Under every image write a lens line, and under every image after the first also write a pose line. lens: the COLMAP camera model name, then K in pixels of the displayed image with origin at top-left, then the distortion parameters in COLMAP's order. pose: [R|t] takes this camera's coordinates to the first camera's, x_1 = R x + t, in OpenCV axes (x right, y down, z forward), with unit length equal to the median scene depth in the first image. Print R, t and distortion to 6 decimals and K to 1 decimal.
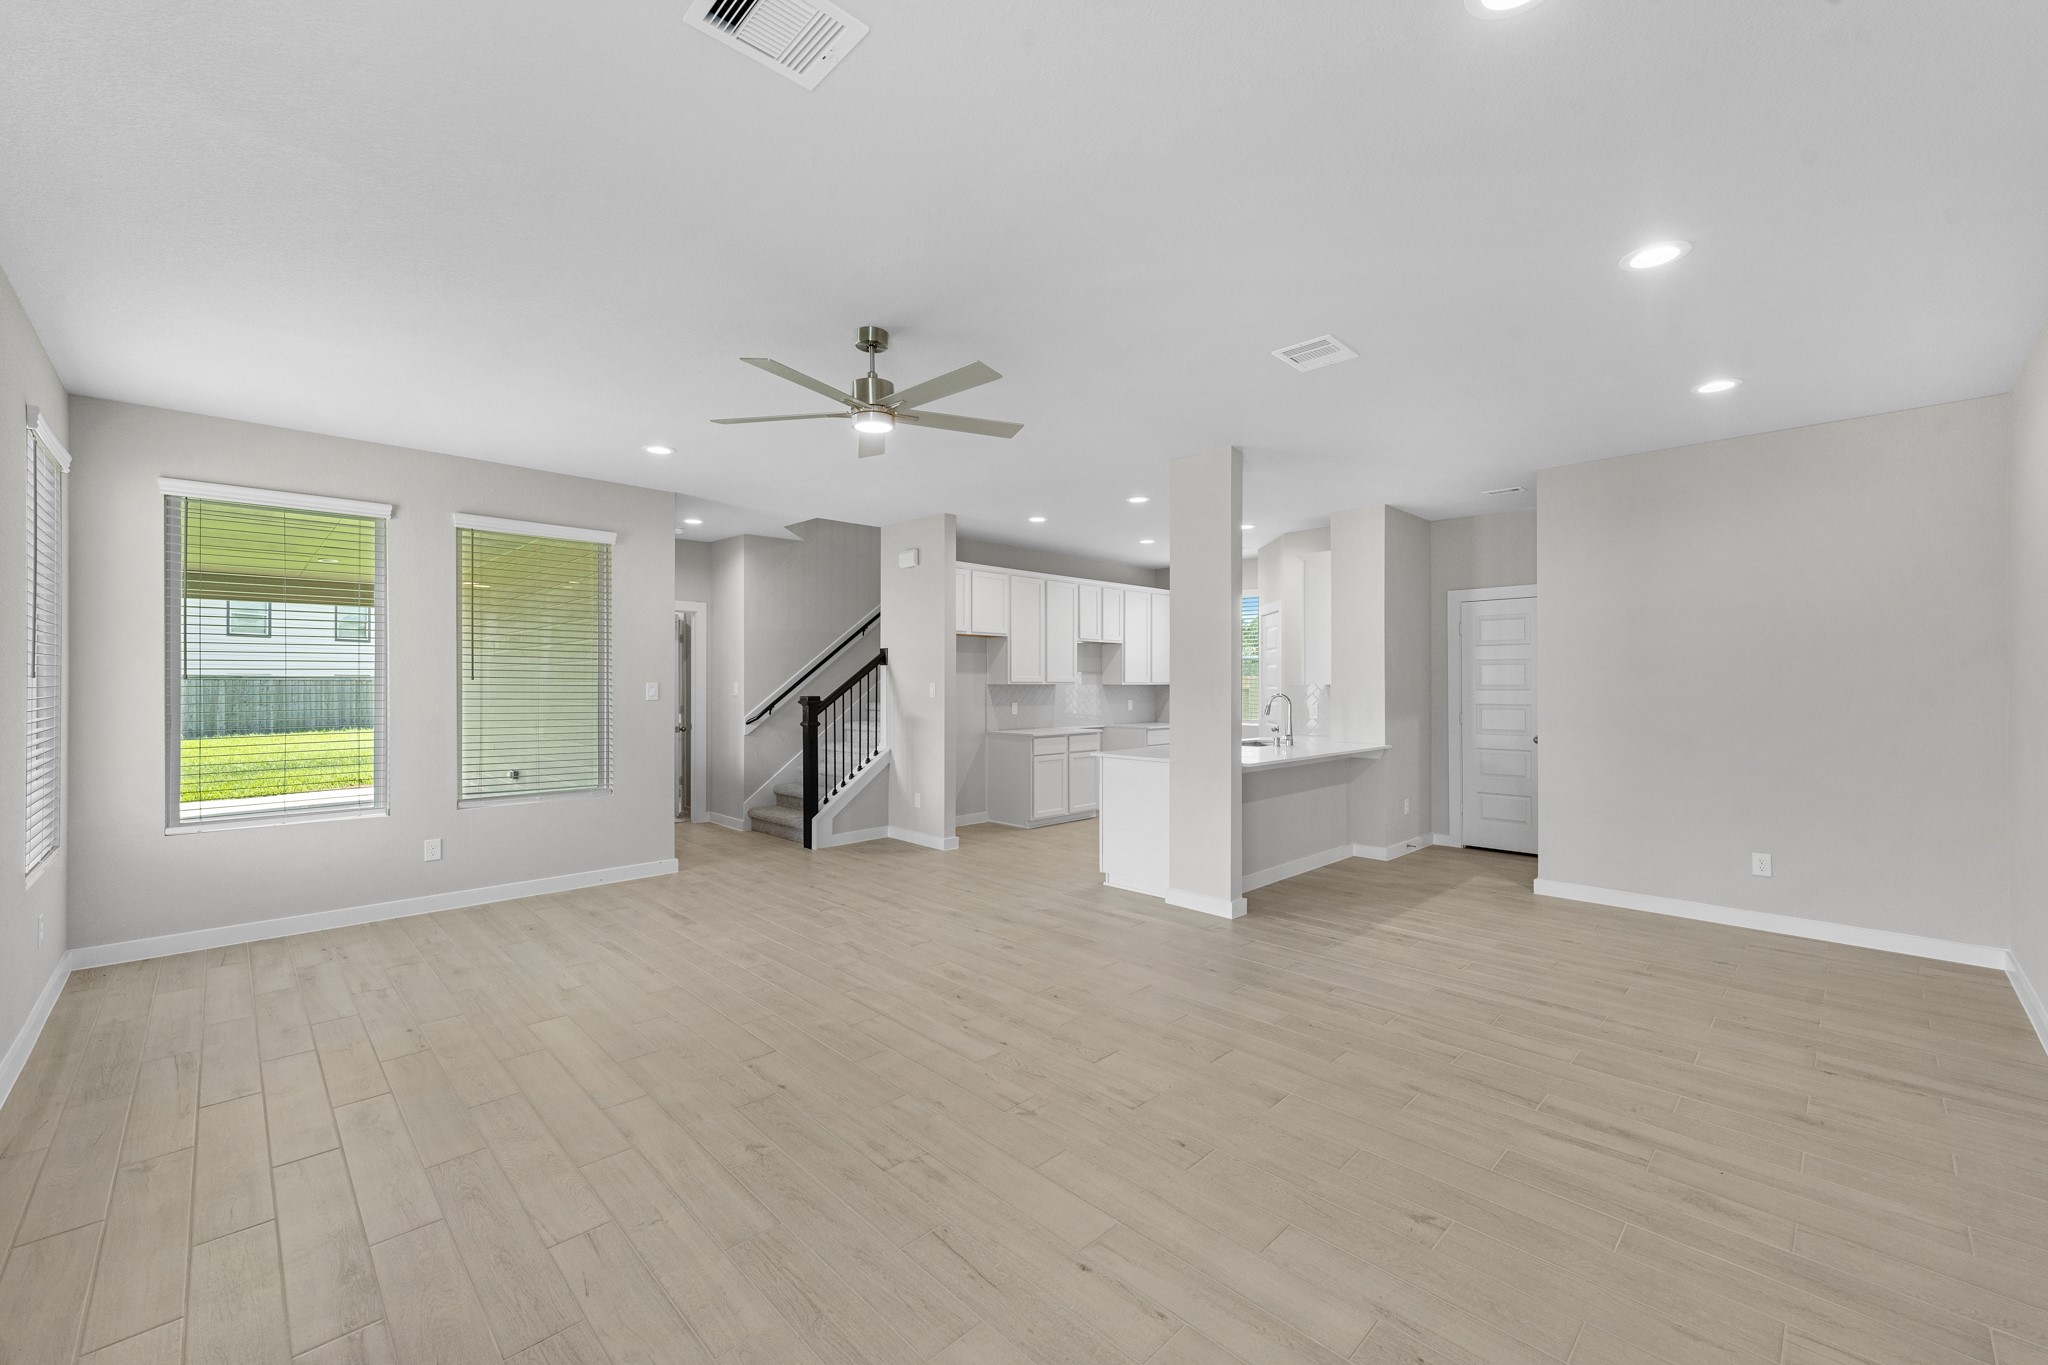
lens RADIAL K [[826.3, 0, 1024.0], [0, 826.3, 682.5], [0, 0, 1]] dist [0.004115, 0.000341]
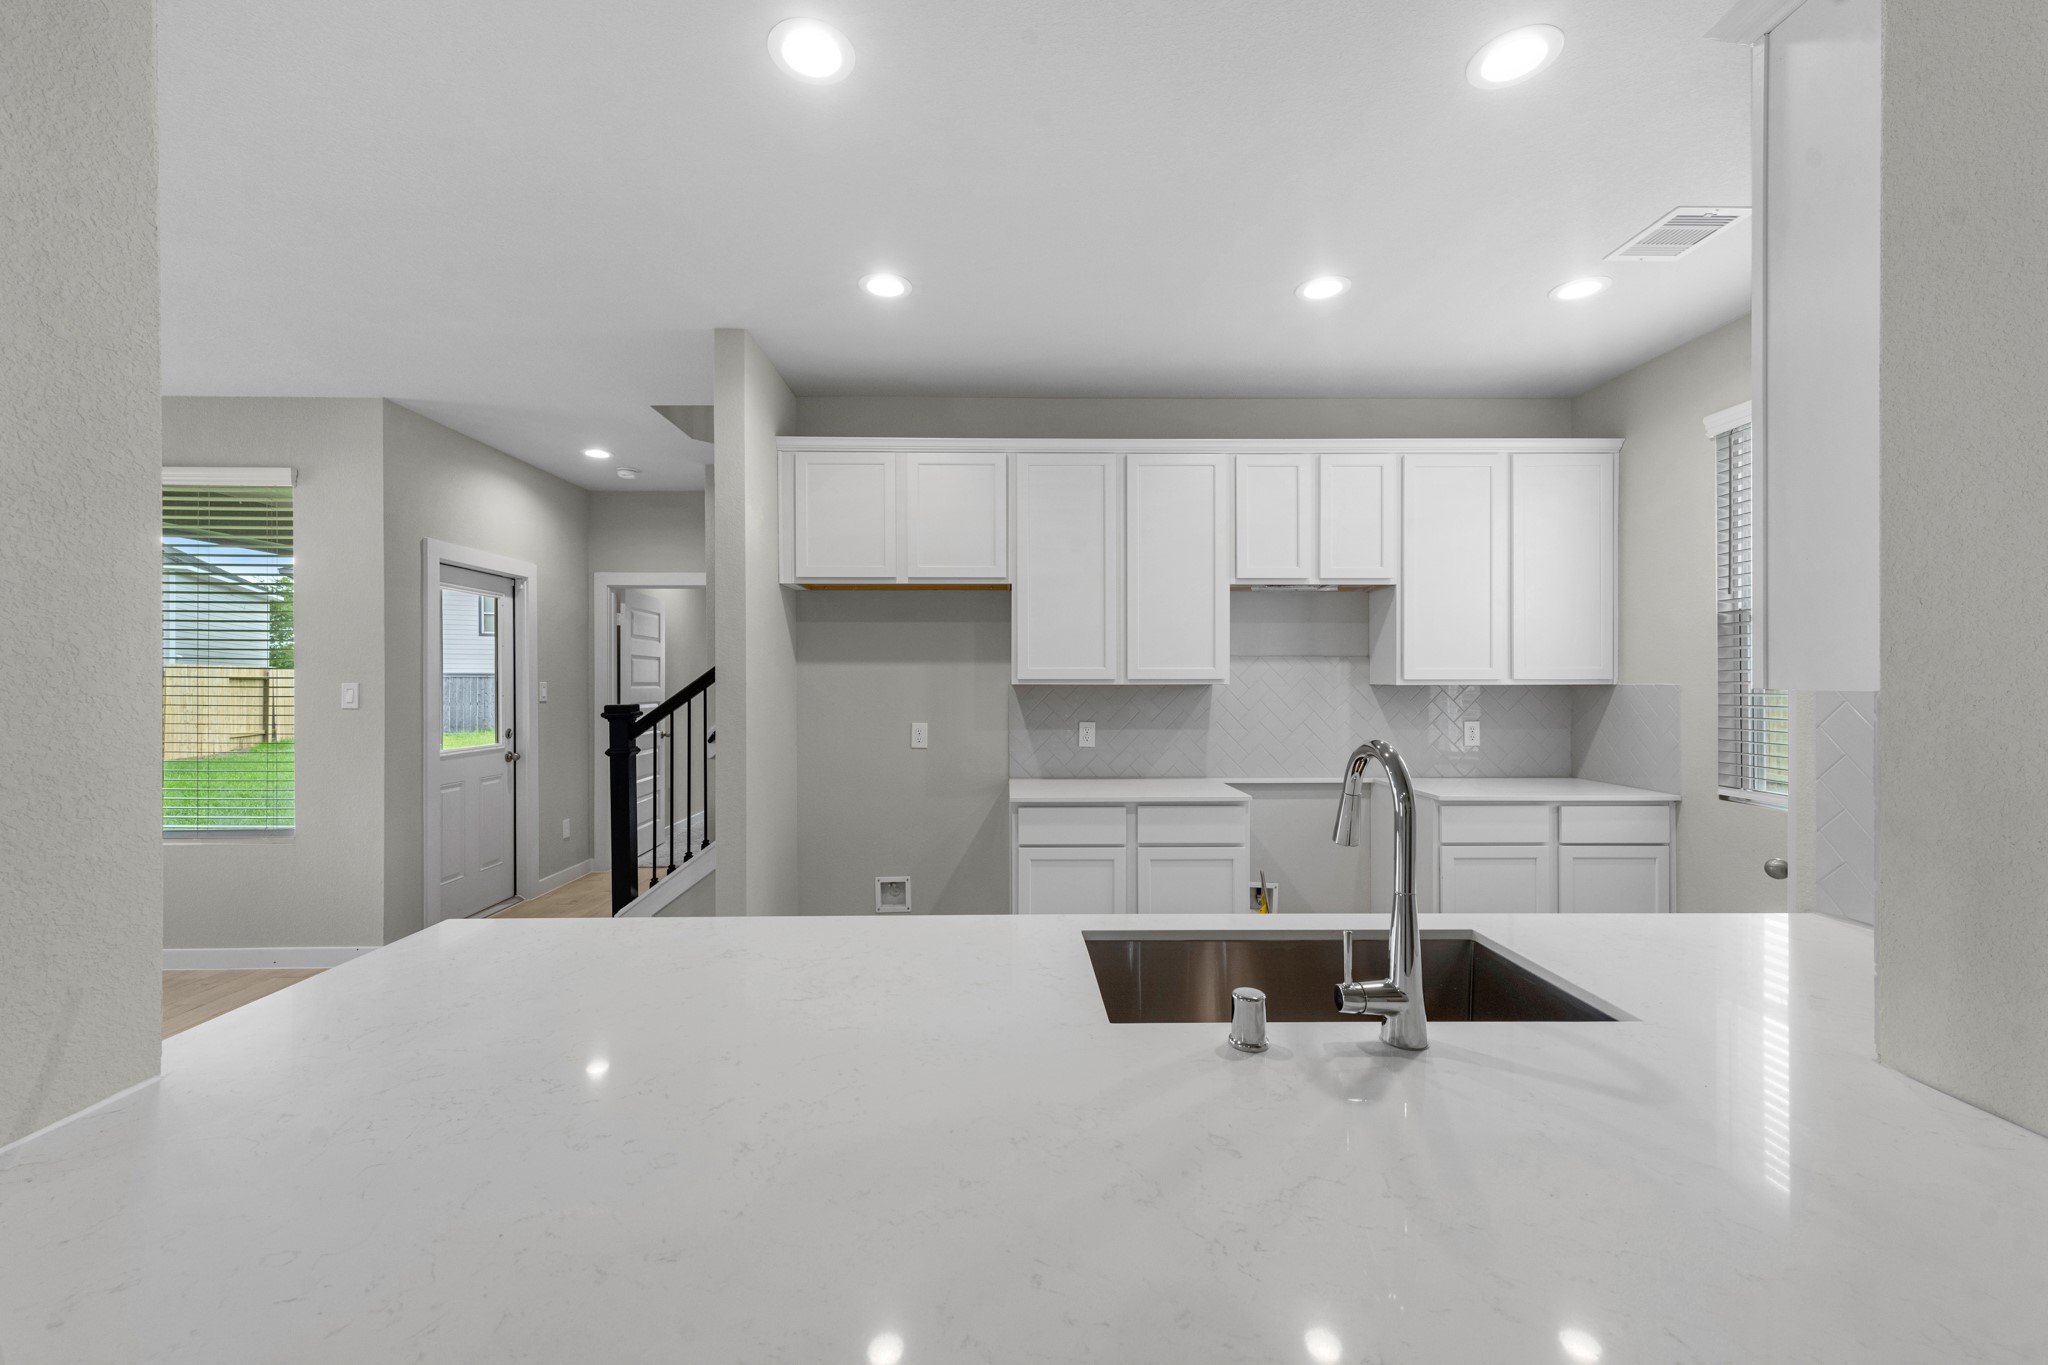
lens RADIAL K [[826.3, 0, 1024.0], [0, 826.3, 682.5], [0, 0, 1]] dist [0.004115, 0.000341]
pose [[0.709121, -0.002416, -0.705083, 0.292335], [0.000202, 0.999995, -0.003224, 0.002460], [0.705087, 0.002144, 0.709118, 0.616474]]
